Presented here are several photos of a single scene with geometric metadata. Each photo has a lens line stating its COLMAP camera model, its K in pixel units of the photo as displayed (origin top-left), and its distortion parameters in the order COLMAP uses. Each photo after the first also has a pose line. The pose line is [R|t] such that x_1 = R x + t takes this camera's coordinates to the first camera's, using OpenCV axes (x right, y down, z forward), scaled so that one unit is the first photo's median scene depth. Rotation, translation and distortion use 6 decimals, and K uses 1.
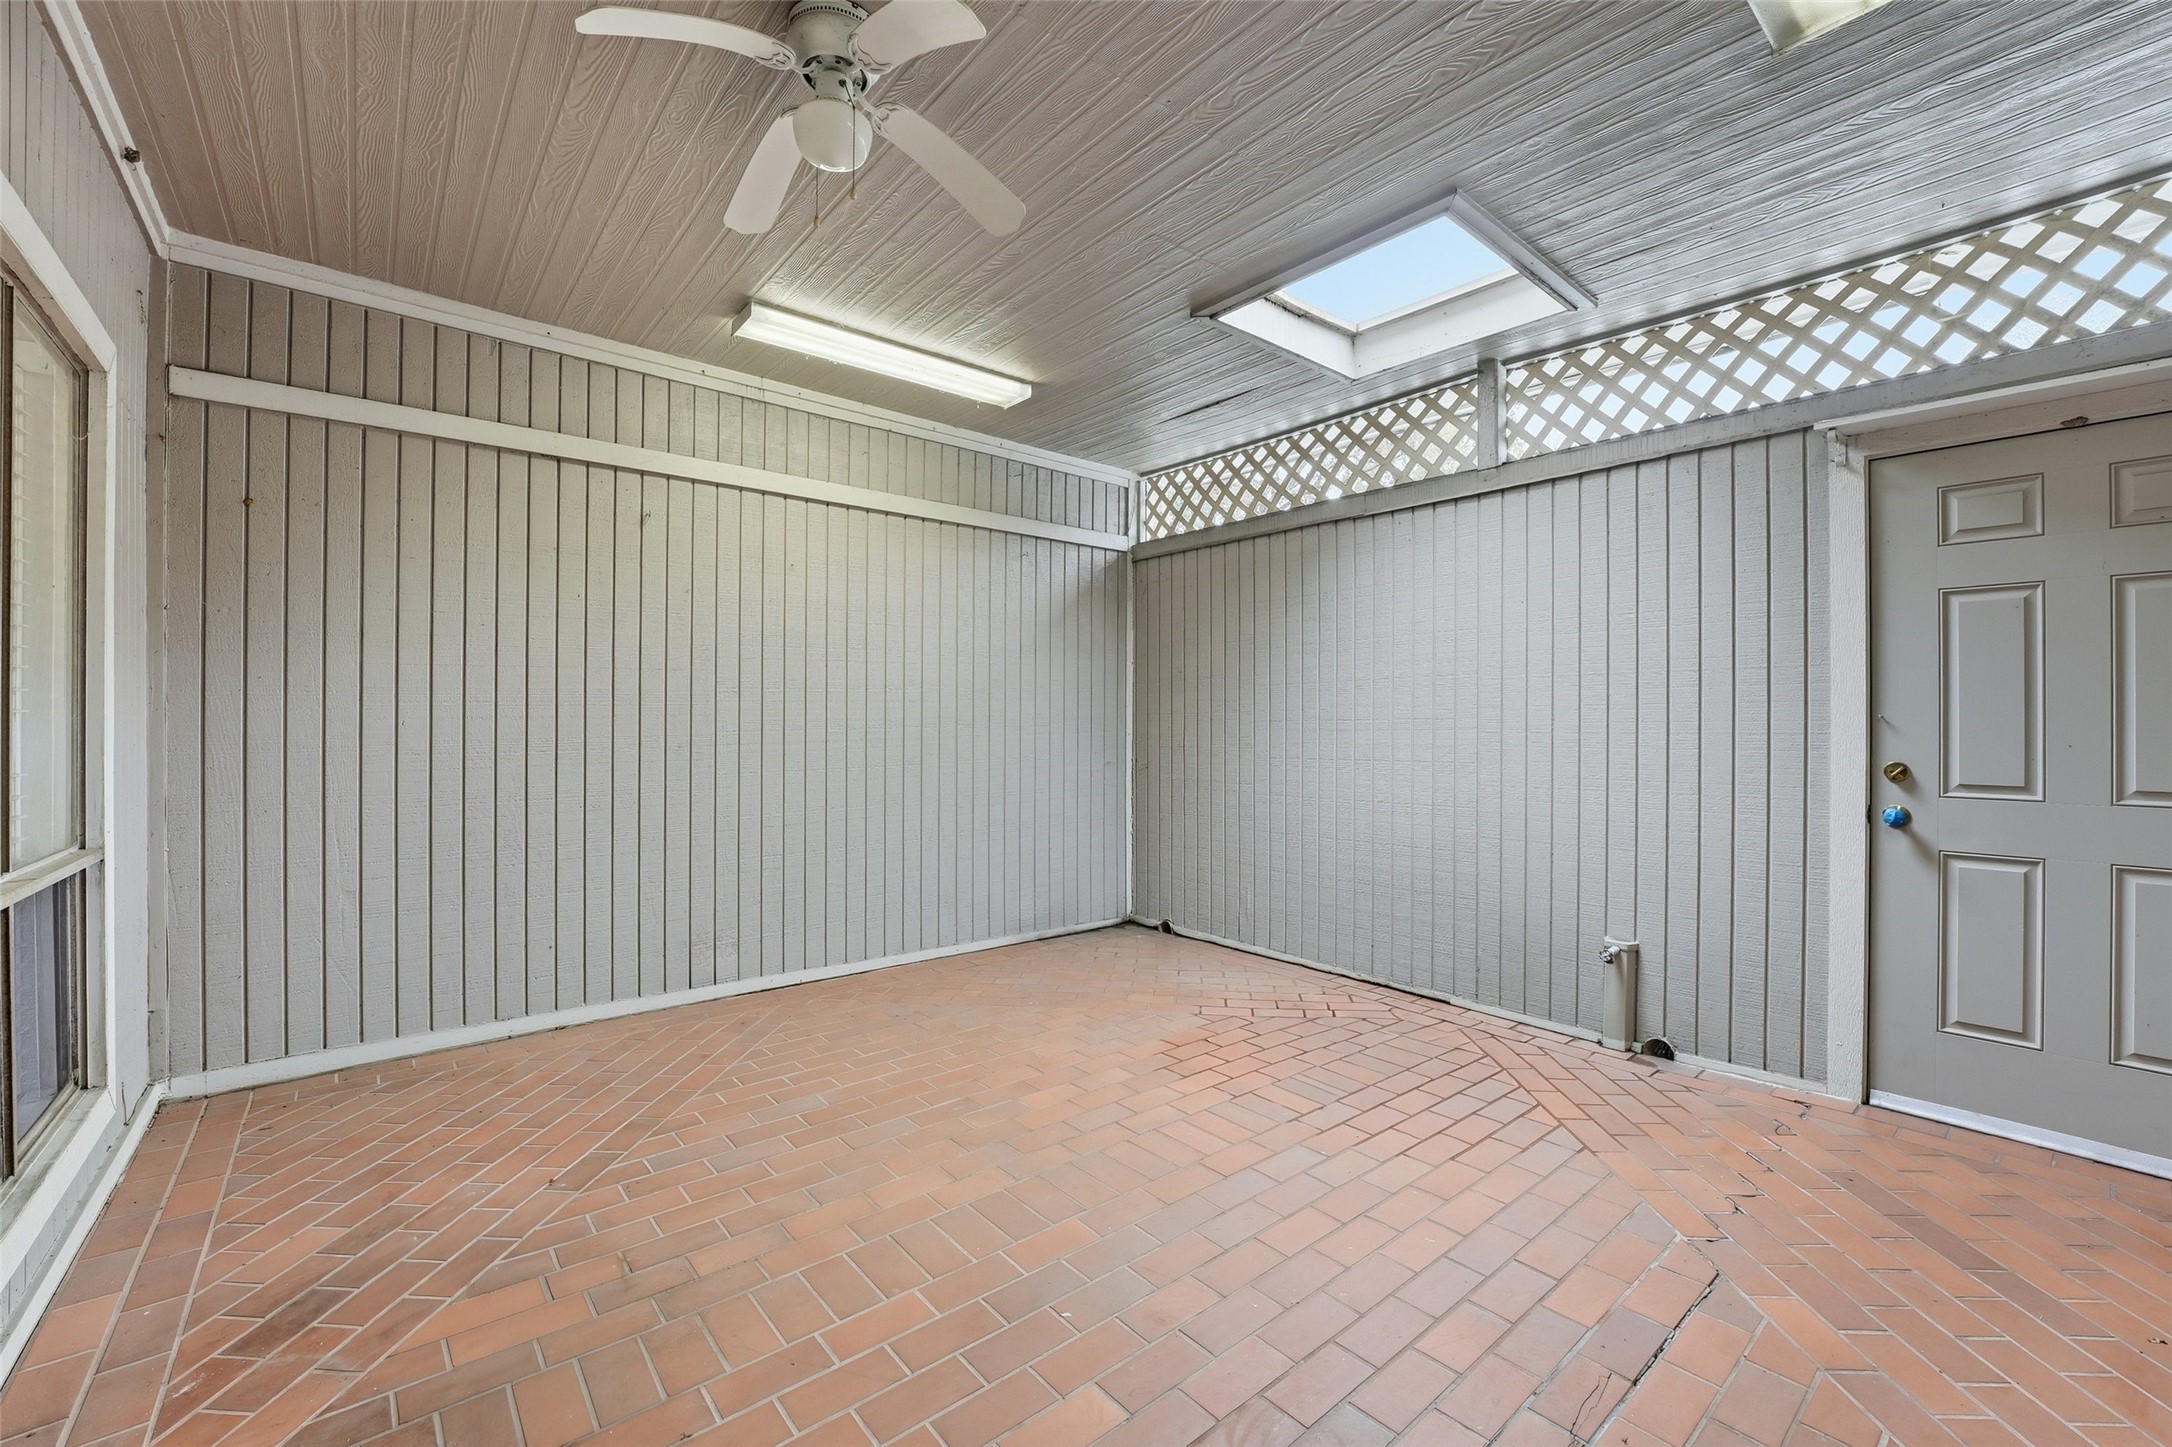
lens RADIAL K [[879.3, 0, 1086.0], [0, 879.3, 723.5], [0, 0, 1]] dist [-0.001229, -0.000091]
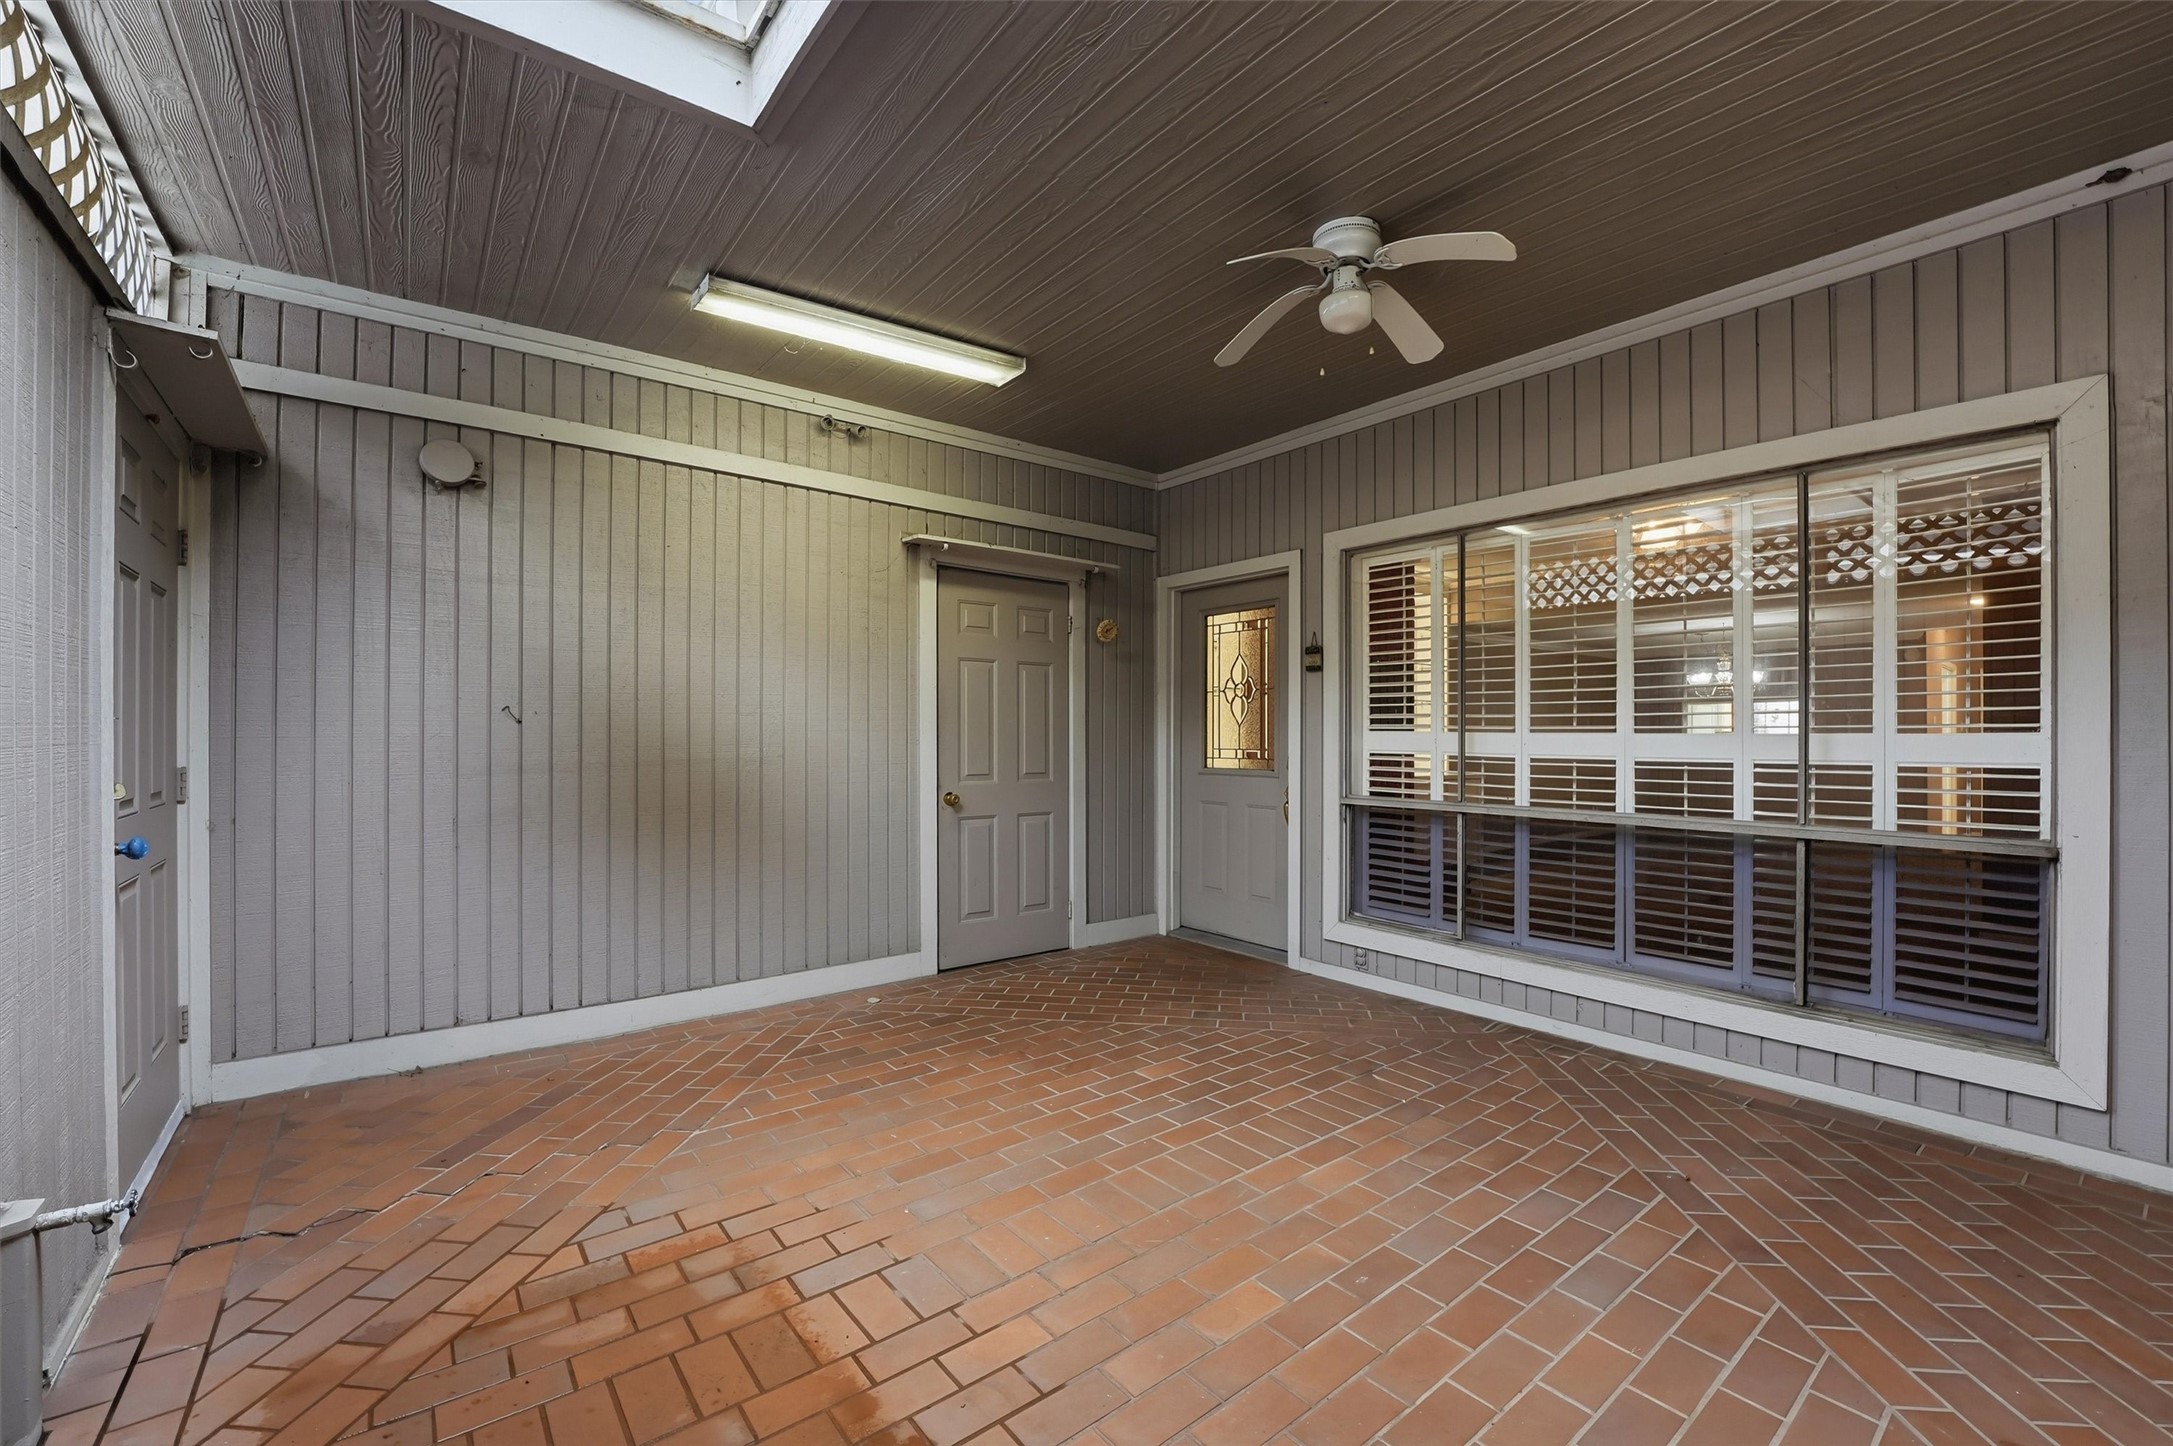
lens RADIAL K [[880.7, 0, 1086.5], [0, 880.7, 723.0], [0, 0, 1]] dist [0.000040, -0.000005]
pose [[-0.999638, -0.002104, 0.026826, 0.060102], [-0.002259, 0.999981, -0.005762, -0.003800], [-0.026814, -0.005820, -0.999624, 1.861449]]
